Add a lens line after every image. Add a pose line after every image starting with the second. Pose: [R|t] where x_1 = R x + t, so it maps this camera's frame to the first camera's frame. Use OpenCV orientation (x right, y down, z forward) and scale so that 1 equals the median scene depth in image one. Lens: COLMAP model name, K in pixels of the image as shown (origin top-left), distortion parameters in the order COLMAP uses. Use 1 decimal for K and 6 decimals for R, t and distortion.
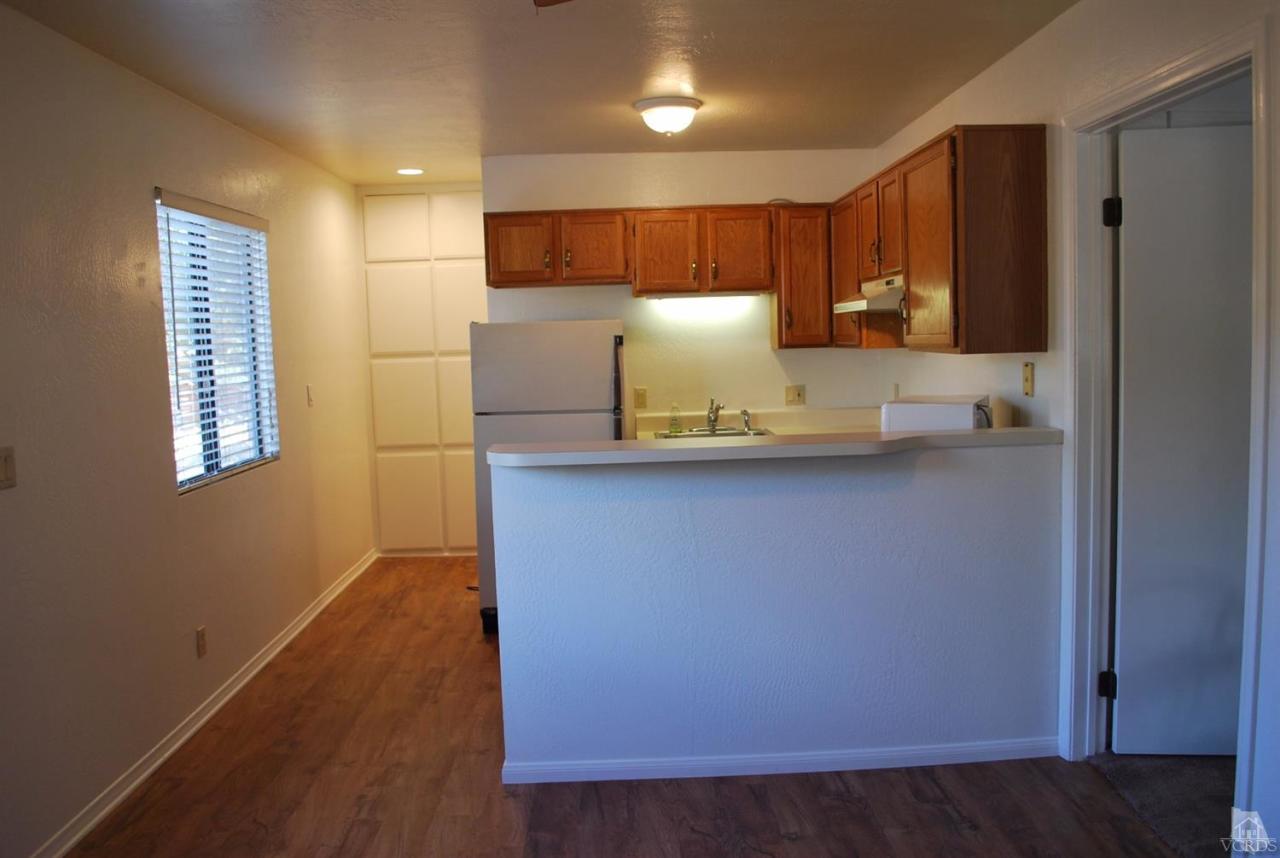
lens RADIAL K [[1015.3, 0, 640.0], [0, 1015.3, 429.0], [0, 0, 1]] dist [-0.077139, 0.002021]
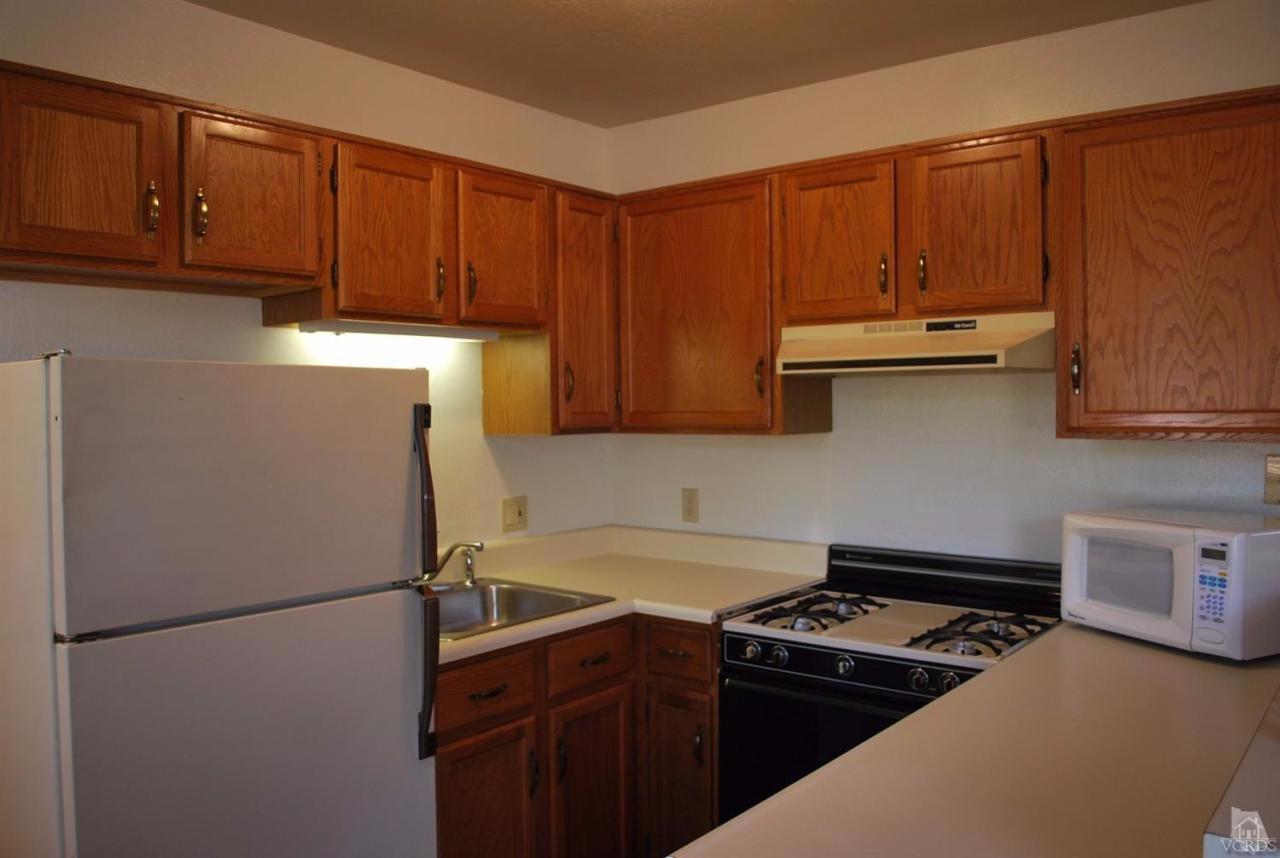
lens RADIAL K [[1015.3, 0, 640.0], [0, 1015.3, 429.0], [0, 0, 1]] dist [-0.077139, 0.002021]
pose [[0.640423, 0.004227, 0.768011, -0.266791], [0.058660, 0.996795, -0.054401, -0.049648], [-0.765779, 0.079891, 0.638123, 0.609765]]
